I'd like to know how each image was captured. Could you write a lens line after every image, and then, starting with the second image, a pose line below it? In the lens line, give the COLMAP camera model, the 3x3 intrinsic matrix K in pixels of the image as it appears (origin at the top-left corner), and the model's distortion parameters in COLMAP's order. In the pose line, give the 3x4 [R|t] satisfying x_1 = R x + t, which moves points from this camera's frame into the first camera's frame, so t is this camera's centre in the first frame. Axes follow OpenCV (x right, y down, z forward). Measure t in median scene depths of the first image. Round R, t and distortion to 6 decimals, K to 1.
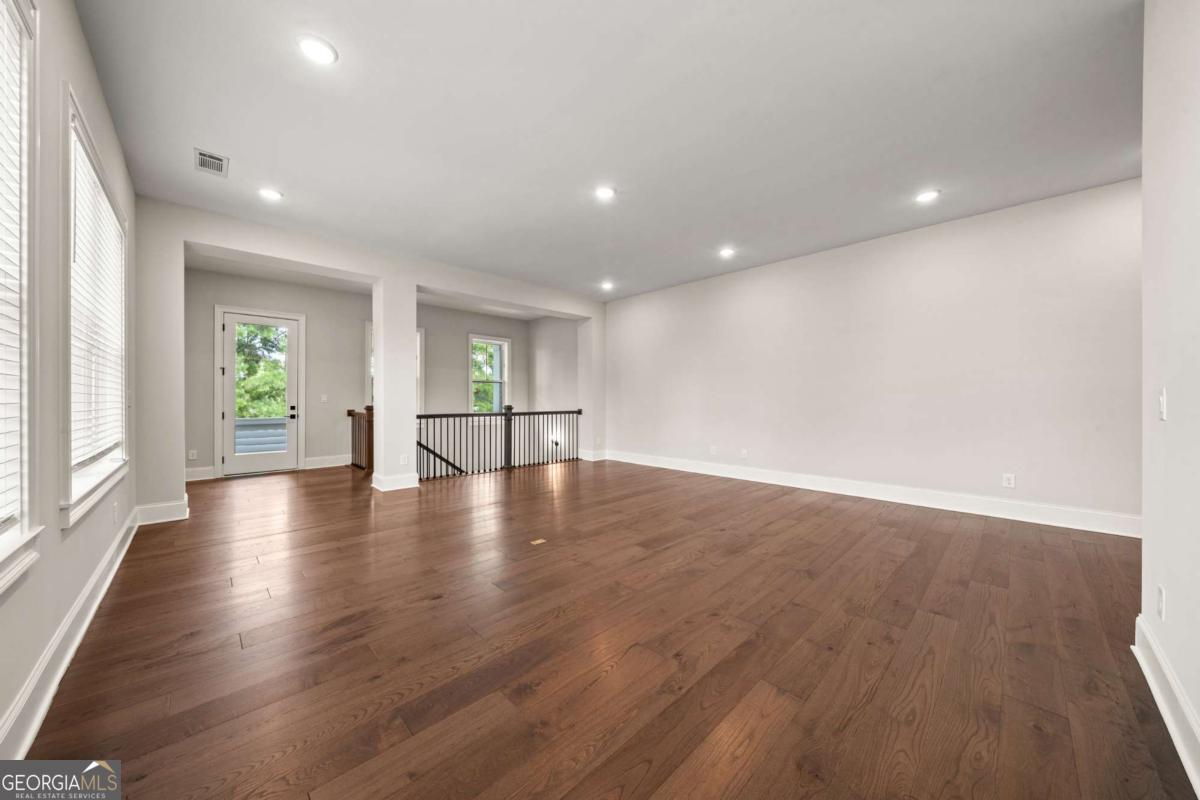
lens RADIAL K [[412.0, 0, 596.4], [0, 412.0, 400.4], [0, 0, 1]] dist [-0.001052, -0.000056]
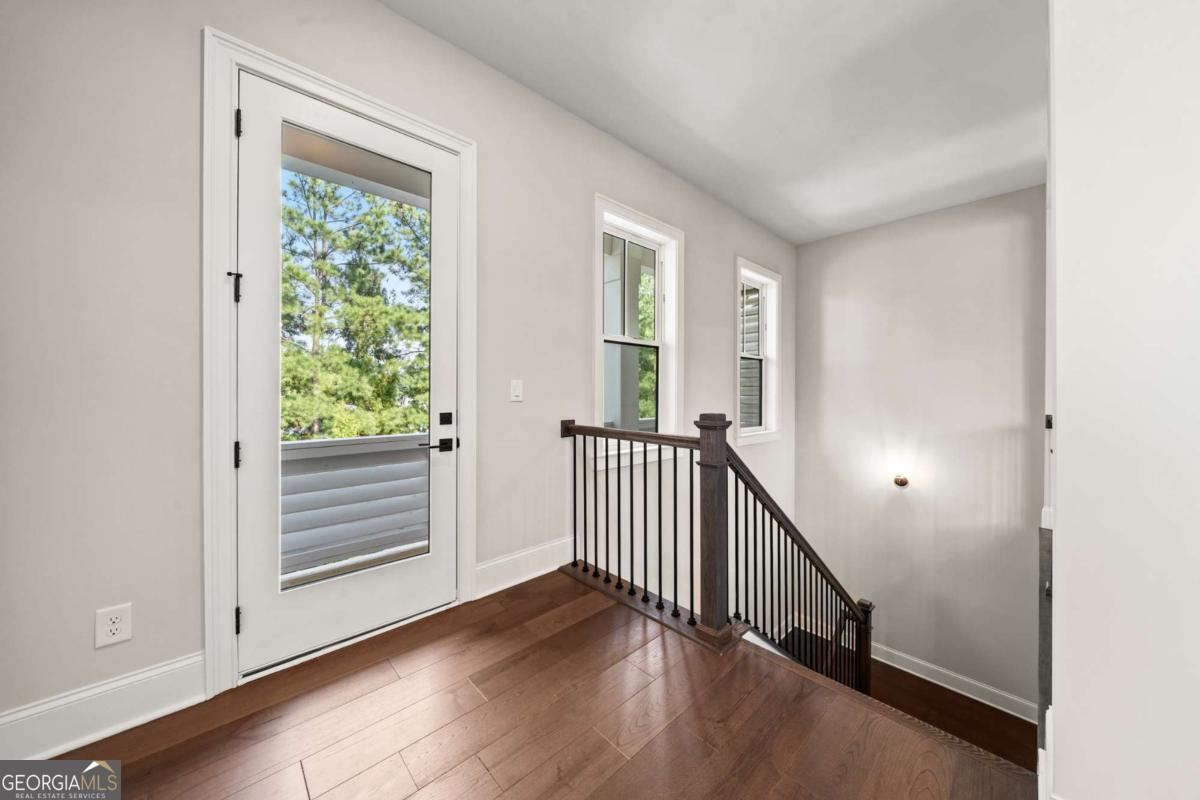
lens RADIAL K [[414.5, 0, 598.4], [0, 414.5, 394.6], [0, 0, 1]] dist [-0.000570, -0.000057]
pose [[0.999848, 0.001178, -0.017383, -0.607711], [-0.001118, 0.999993, 0.003458, -0.002206], [0.017387, -0.003438, 0.999843, 0.669367]]
